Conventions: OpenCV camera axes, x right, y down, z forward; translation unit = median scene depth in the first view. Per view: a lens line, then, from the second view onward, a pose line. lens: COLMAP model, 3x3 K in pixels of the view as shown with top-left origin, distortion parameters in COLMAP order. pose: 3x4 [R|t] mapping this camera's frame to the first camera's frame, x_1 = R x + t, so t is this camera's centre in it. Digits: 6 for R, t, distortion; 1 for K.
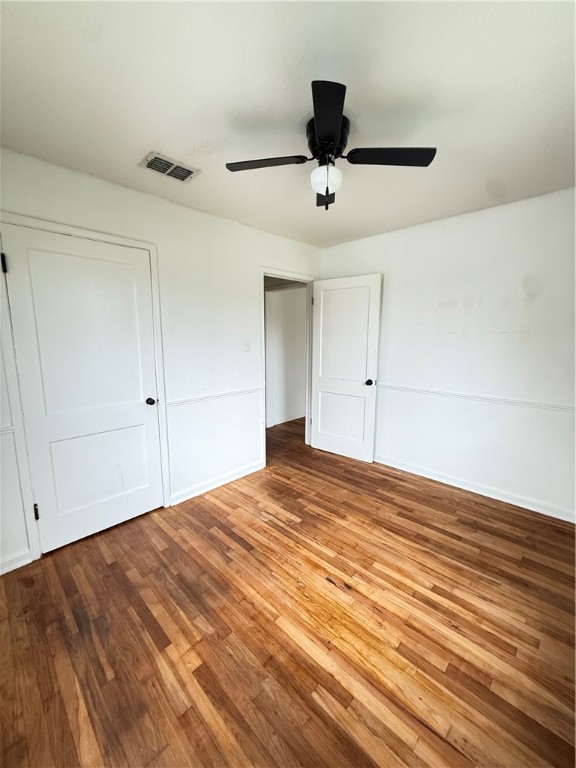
lens RADIAL K [[306.0, 0, 286.5], [0, 306.0, 382.9], [0, 0, 1]] dist [0.000488, -0.000134]
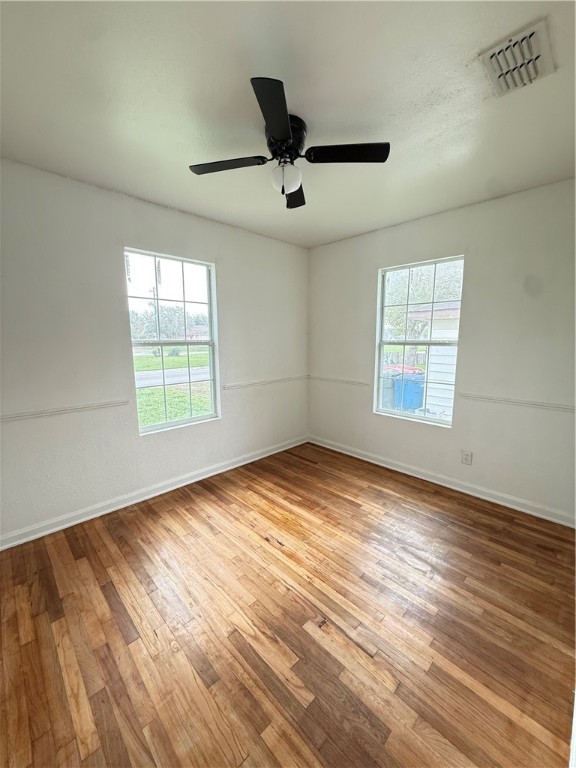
lens RADIAL K [[306.0, 0, 286.5], [0, 306.0, 382.9], [0, 0, 1]] dist [0.000488, -0.000134]
pose [[-0.999578, -0.001165, 0.029020, 0.084071], [0.007486, 0.955098, 0.296196, -0.259947], [-0.028062, 0.296289, -0.954686, 1.826552]]
